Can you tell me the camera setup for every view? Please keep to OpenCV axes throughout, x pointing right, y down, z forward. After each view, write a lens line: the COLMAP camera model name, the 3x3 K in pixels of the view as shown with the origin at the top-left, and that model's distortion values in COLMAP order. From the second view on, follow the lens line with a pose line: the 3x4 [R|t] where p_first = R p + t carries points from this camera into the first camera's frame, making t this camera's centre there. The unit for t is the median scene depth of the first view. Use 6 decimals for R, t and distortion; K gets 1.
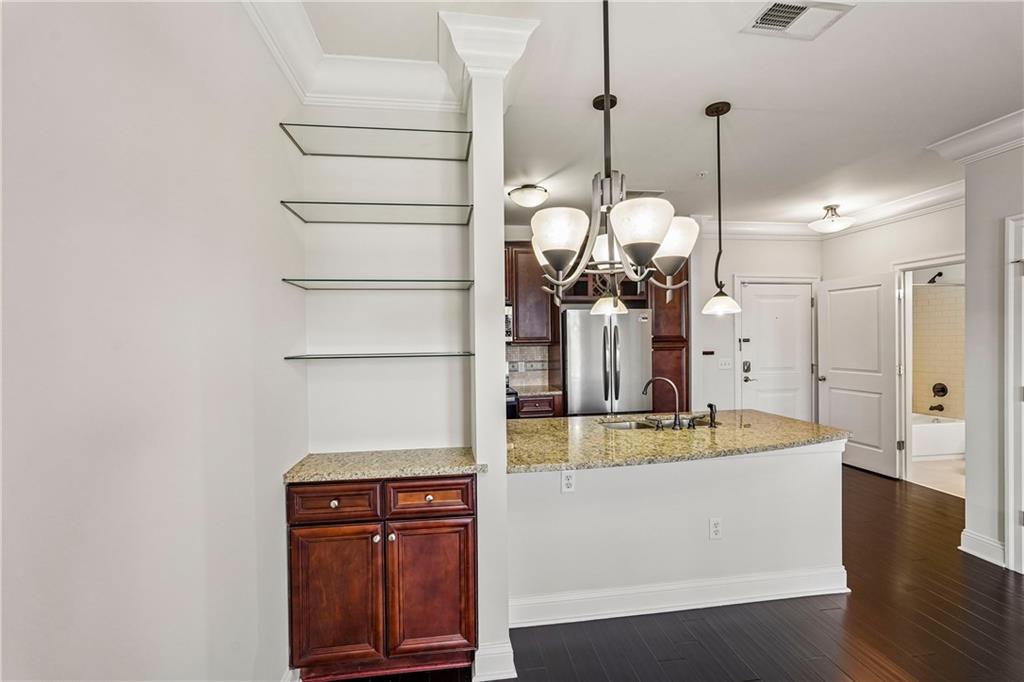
lens RADIAL K [[452.4, 0, 514.2], [0, 452.4, 333.5], [0, 0, 1]] dist [-0.003865, 0.002153]
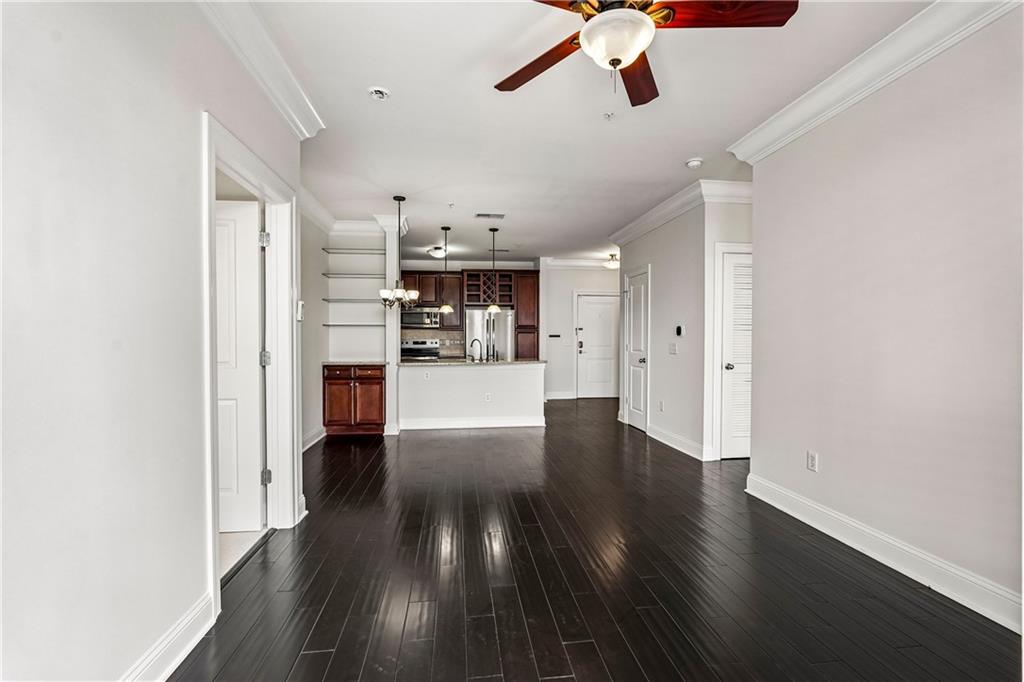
lens RADIAL K [[452.4, 0, 510.2], [0, 452.4, 332.9], [0, 0, 1]] dist [-0.003865, 0.002153]
pose [[0.999418, 0.011190, -0.032235, 0.456654], [-0.011199, 0.999937, -0.000091, 0.049856], [0.032232, 0.000452, 0.999480, -1.070117]]
